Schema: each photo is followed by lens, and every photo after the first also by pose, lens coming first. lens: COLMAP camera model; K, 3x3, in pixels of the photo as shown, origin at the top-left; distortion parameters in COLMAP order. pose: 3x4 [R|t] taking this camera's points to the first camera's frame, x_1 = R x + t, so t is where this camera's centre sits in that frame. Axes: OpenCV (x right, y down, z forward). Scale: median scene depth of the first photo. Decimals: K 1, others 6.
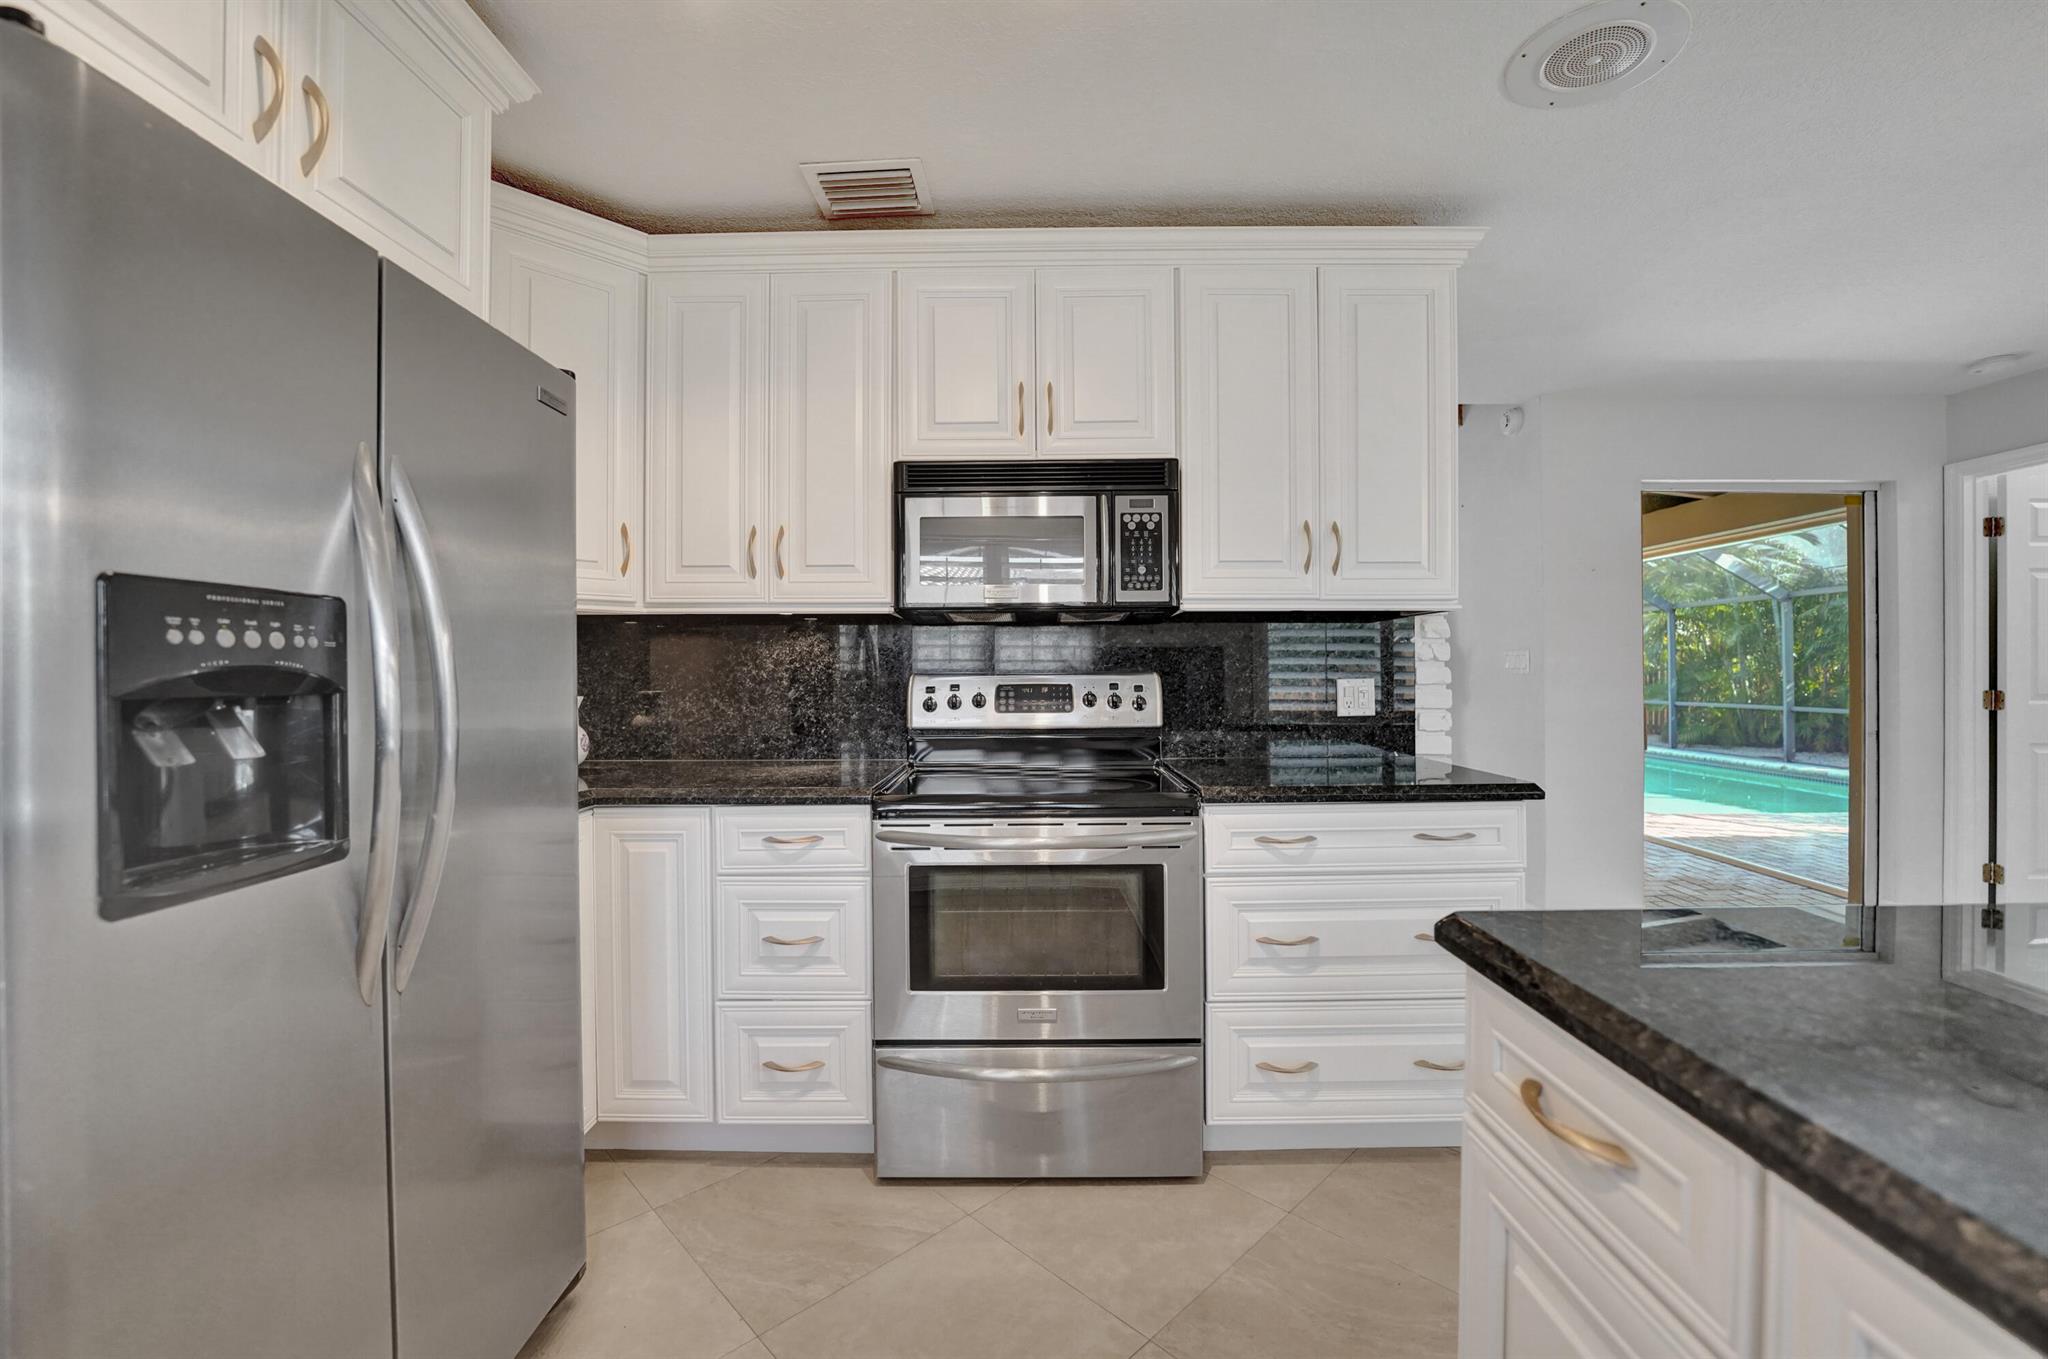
lens RADIAL K [[842.4, 0, 1019.5], [0, 842.4, 666.5], [0, 0, 1]] dist [0.000039, -0.000056]
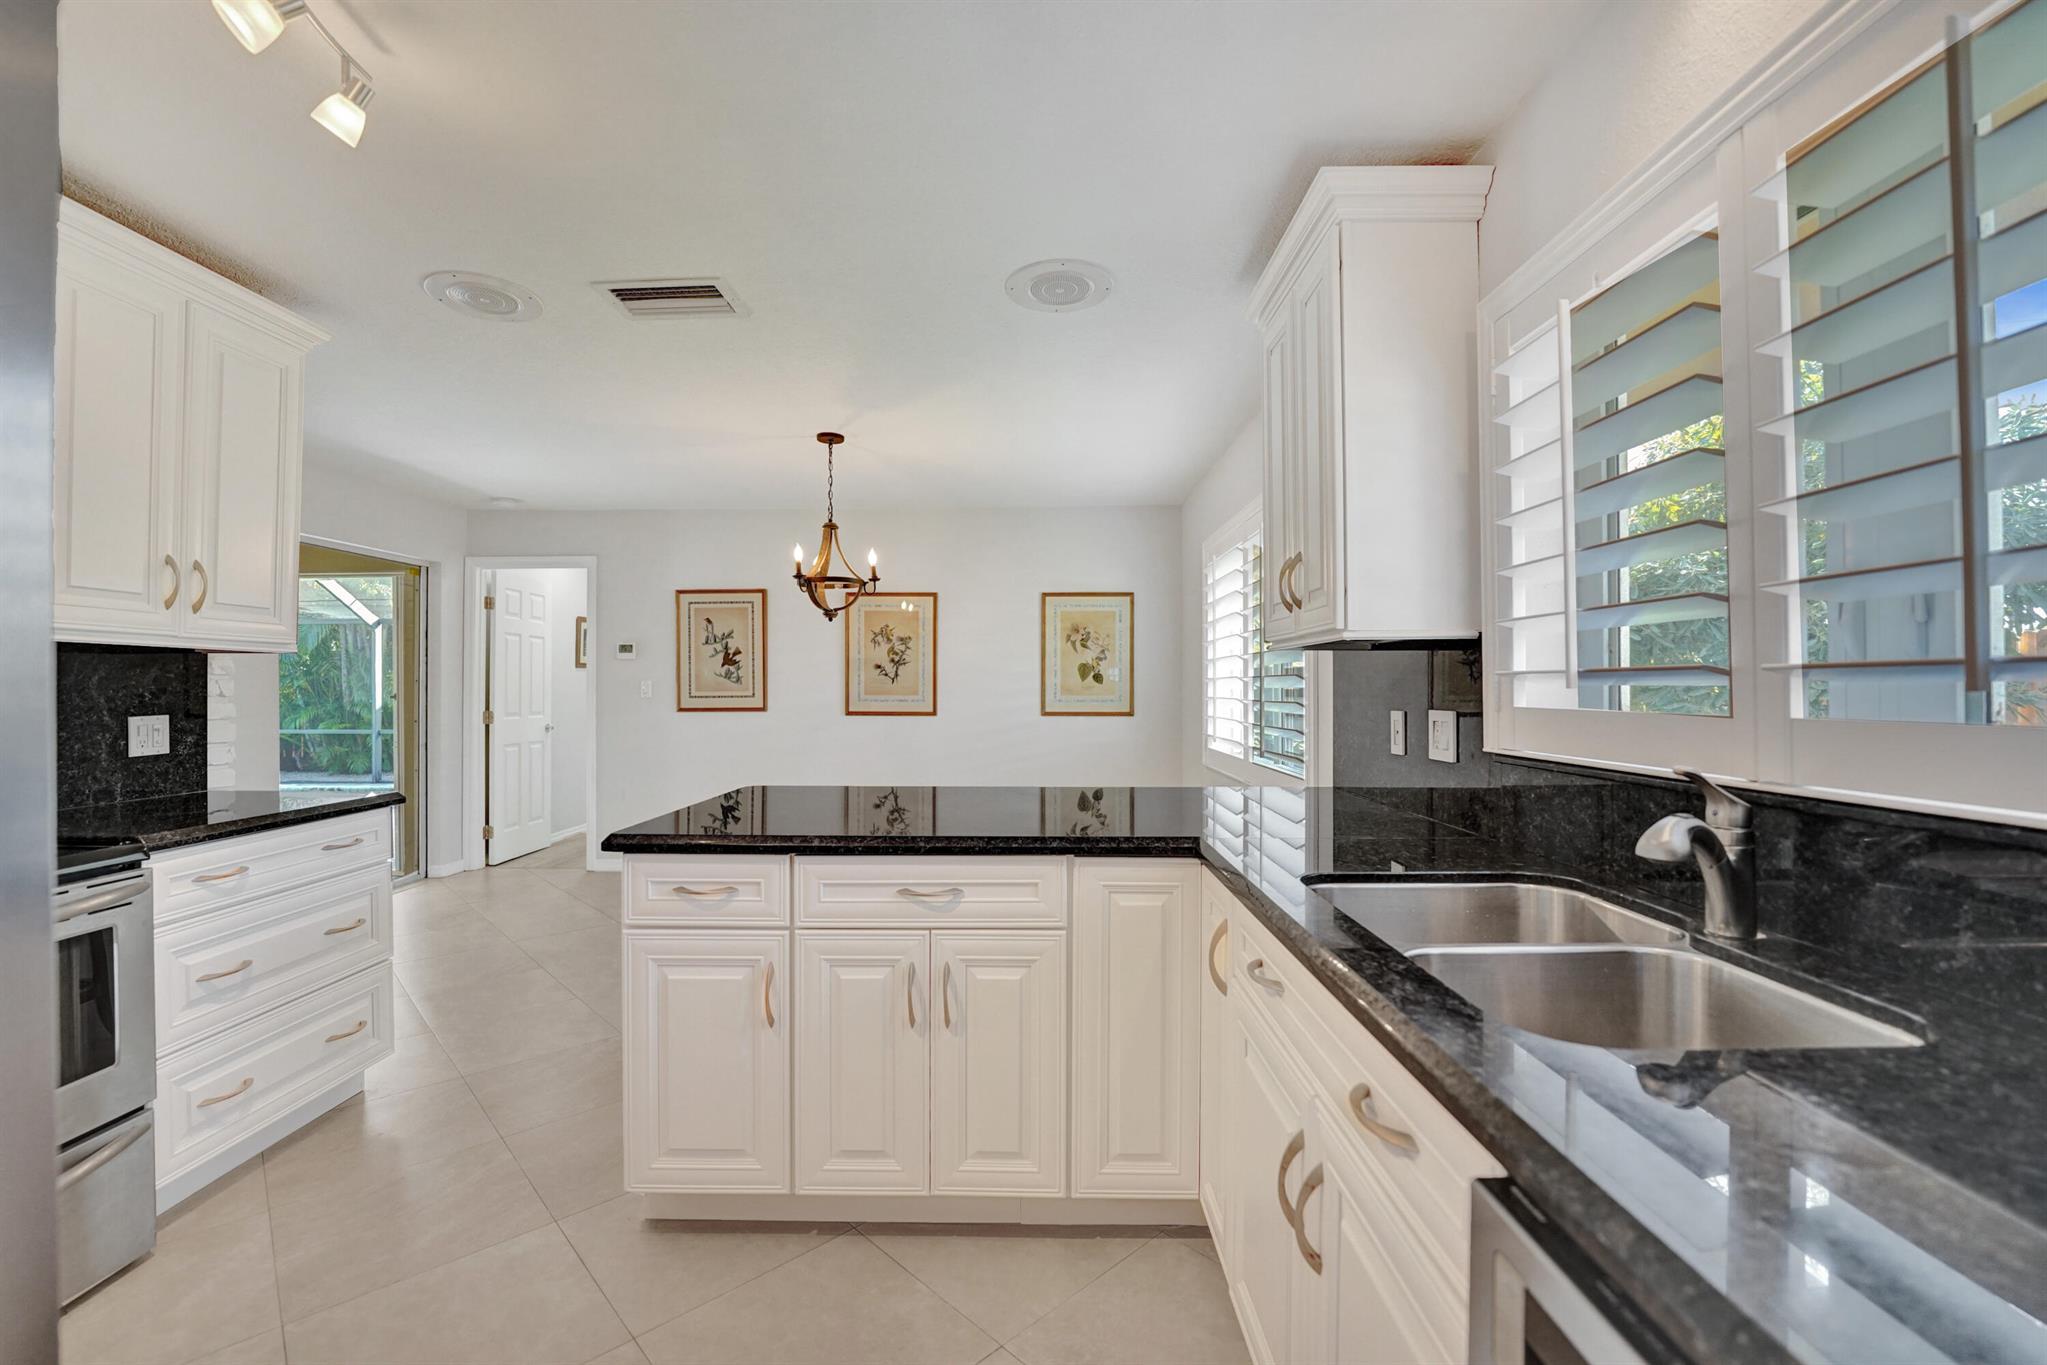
lens RADIAL K [[863.9, 0, 1016.4], [0, 863.9, 694.6], [0, 0, 1]] dist [0.001471, 0.000097]
pose [[0.035749, -0.006008, 0.999343, -0.655480], [0.001206, 0.999981, 0.005969, -0.017252], [-0.999360, 0.000992, 0.035756, -0.004002]]
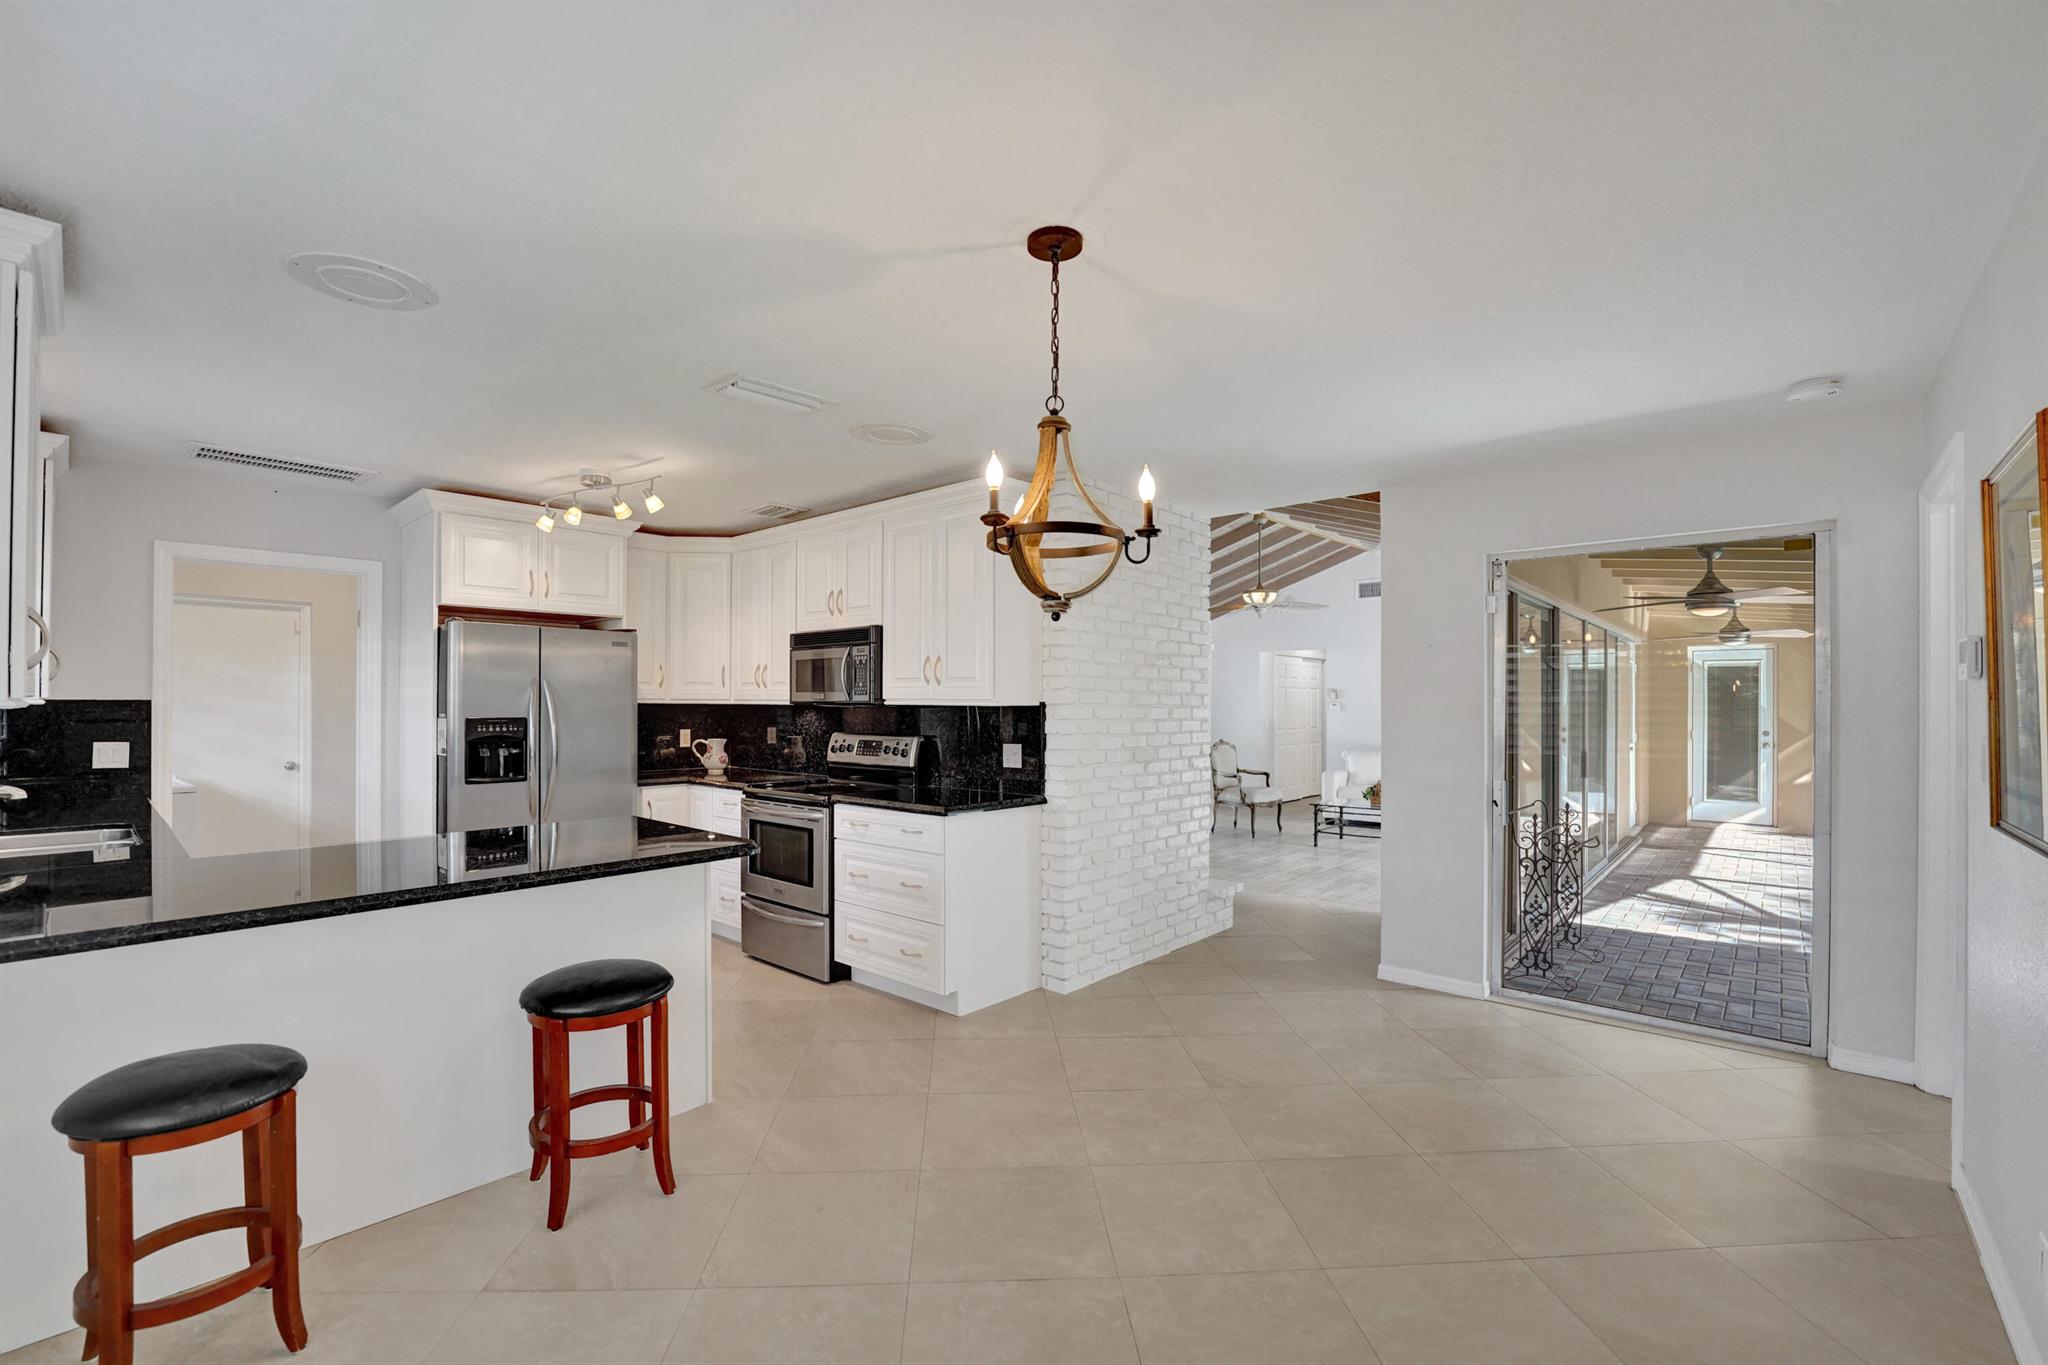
lens RADIAL K [[864.3, 0, 1016.9], [0, 864.3, 694.6], [0, 0, 1]] dist [0.001471, 0.000097]
pose [[0.730602, 0.001148, -0.682803, 1.856376], [-0.002355, 0.999997, -0.000839, -0.094739], [0.682800, 0.002221, 0.730602, -0.223119]]
